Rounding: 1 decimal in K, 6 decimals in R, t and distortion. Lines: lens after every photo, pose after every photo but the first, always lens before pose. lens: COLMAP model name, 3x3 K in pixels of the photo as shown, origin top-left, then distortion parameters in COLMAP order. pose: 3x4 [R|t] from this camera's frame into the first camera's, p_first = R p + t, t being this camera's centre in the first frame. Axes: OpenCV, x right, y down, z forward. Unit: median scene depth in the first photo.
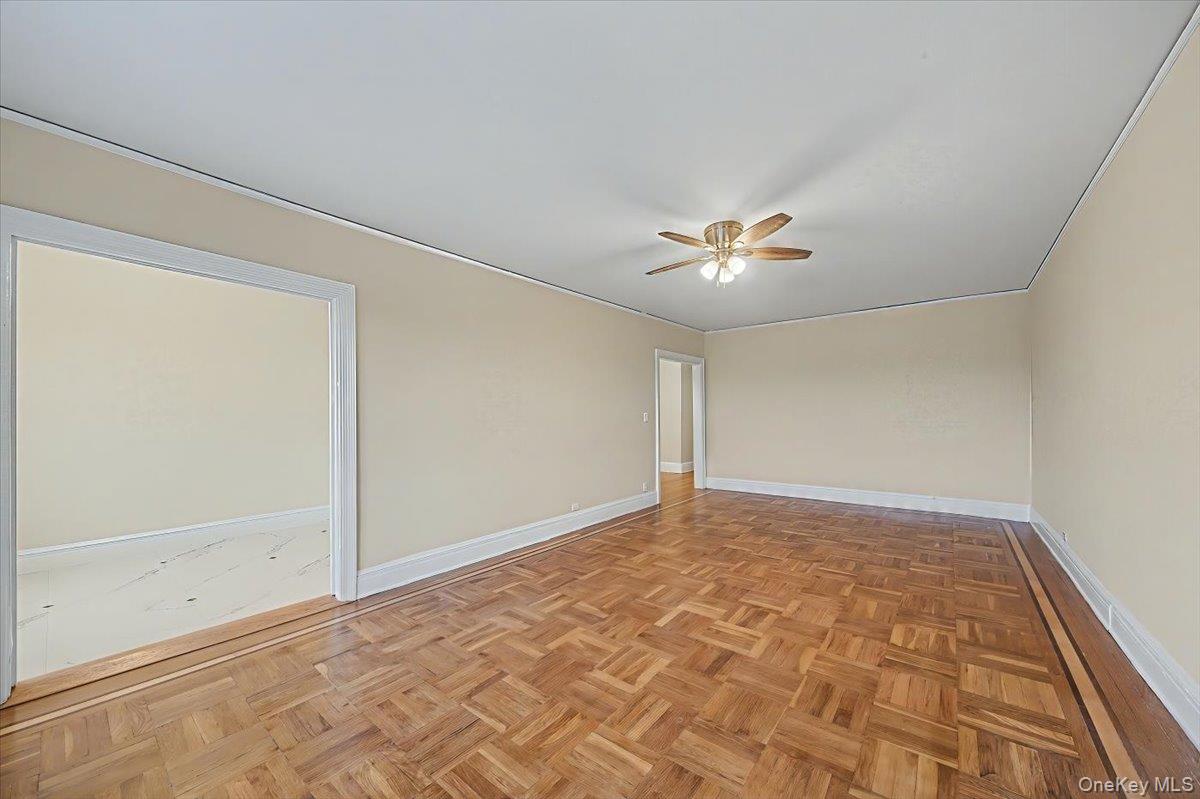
lens RADIAL K [[433.9, 0, 600.0], [0, 433.9, 399.5], [0, 0, 1]] dist [0.000710, 0.000004]
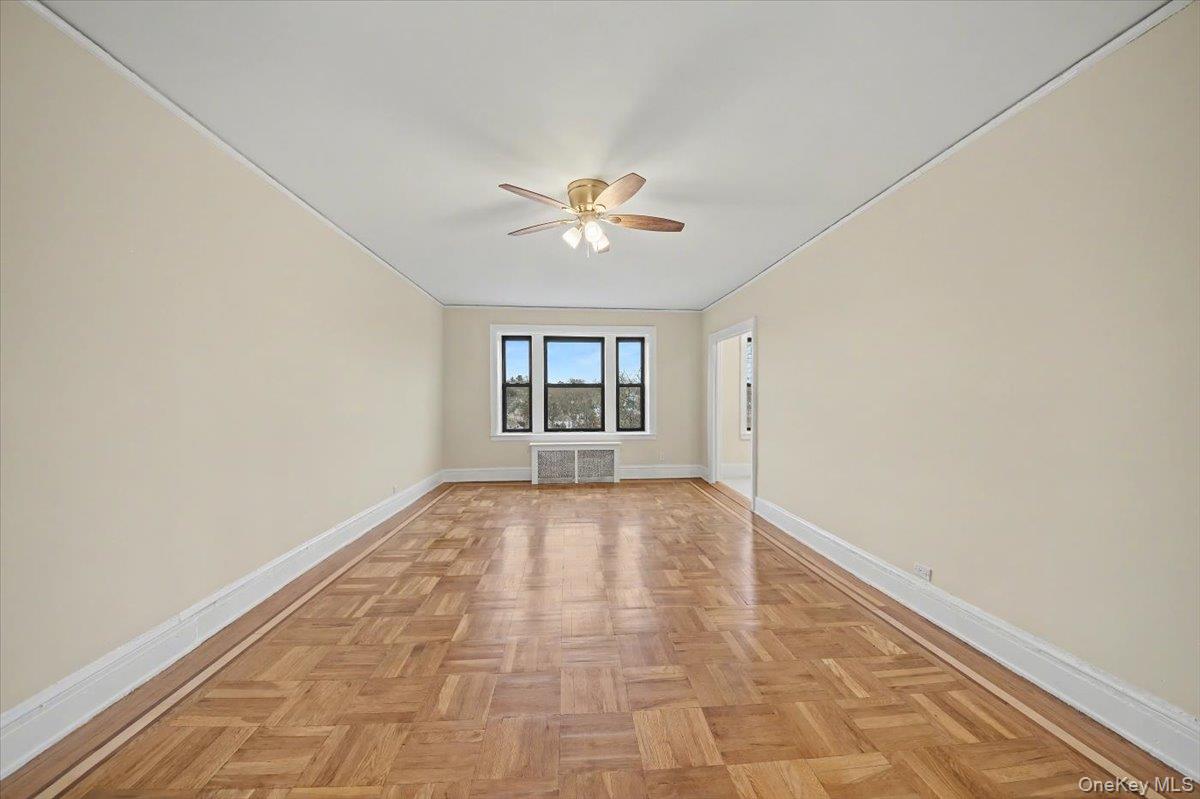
lens RADIAL K [[433.9, 0, 600.0], [0, 433.9, 399.5], [0, 0, 1]] dist [0.000710, 0.000004]
pose [[-0.730712, 0.005756, -0.682662, 1.099442], [0.030132, 0.999262, -0.023827, 0.071981], [0.682021, -0.037981, -0.730346, 2.093474]]
